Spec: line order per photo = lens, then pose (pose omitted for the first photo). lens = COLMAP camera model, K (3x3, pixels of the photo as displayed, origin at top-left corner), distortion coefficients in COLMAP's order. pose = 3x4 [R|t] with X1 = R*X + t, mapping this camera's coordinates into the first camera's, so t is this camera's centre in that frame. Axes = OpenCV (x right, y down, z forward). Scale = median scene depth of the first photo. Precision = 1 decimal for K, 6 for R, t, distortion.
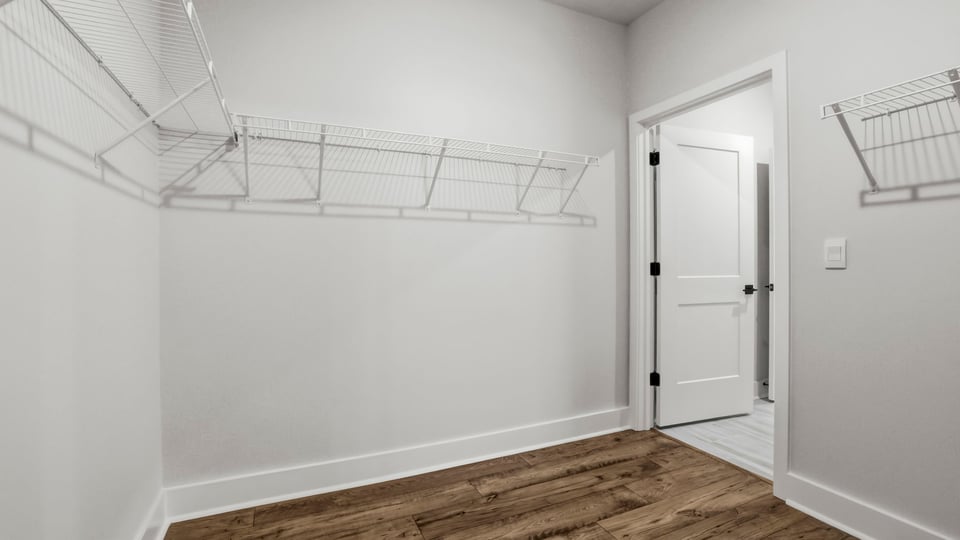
lens RADIAL K [[424.2, 0, 474.8], [0, 424.2, 262.7], [0, 0, 1]] dist [-0.055486, 0.019646]
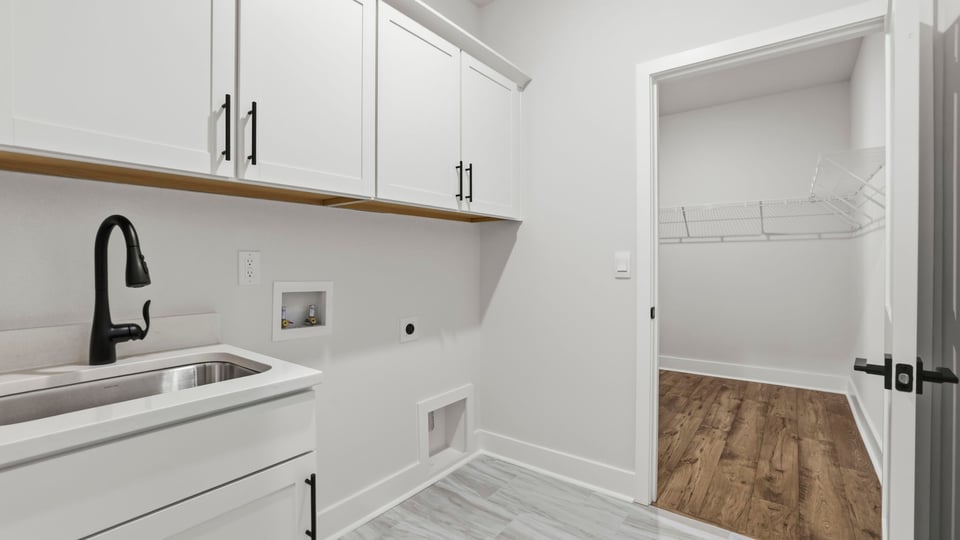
lens RADIAL K [[424.2, 0, 474.8], [0, 424.2, 262.7], [0, 0, 1]] dist [-0.055486, 0.019646]
pose [[-0.880670, 0.006152, -0.473690, 1.507534], [0.006136, 0.999980, 0.001580, -0.025504], [0.473690, -0.001515, -0.880690, 1.581220]]
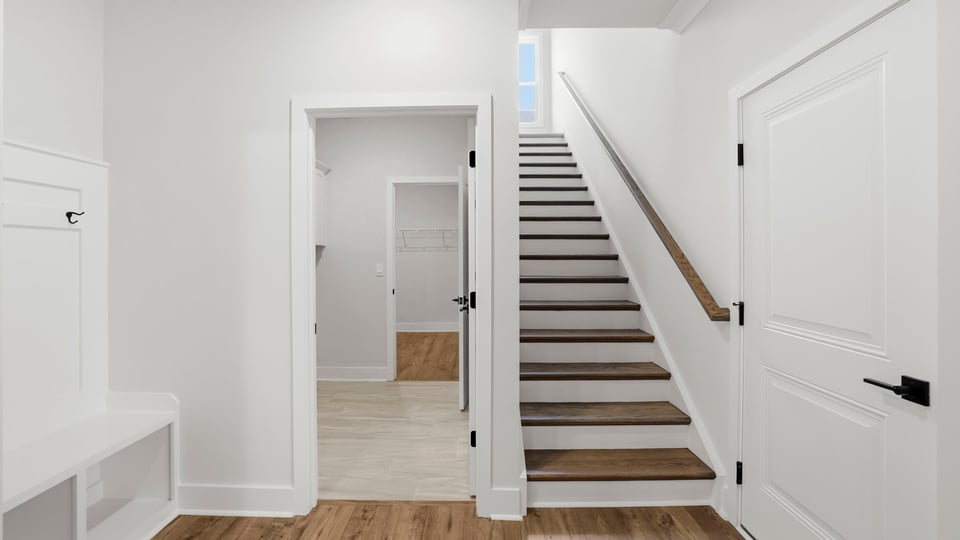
lens RADIAL K [[424.2, 0, 474.8], [0, 424.2, 262.7], [0, 0, 1]] dist [-0.055486, 0.019646]
pose [[-0.417055, 0.025802, -0.908515, 2.401610], [0.005435, 0.999650, 0.025895, -0.099925], [0.908865, 0.005862, -0.417049, 2.151672]]
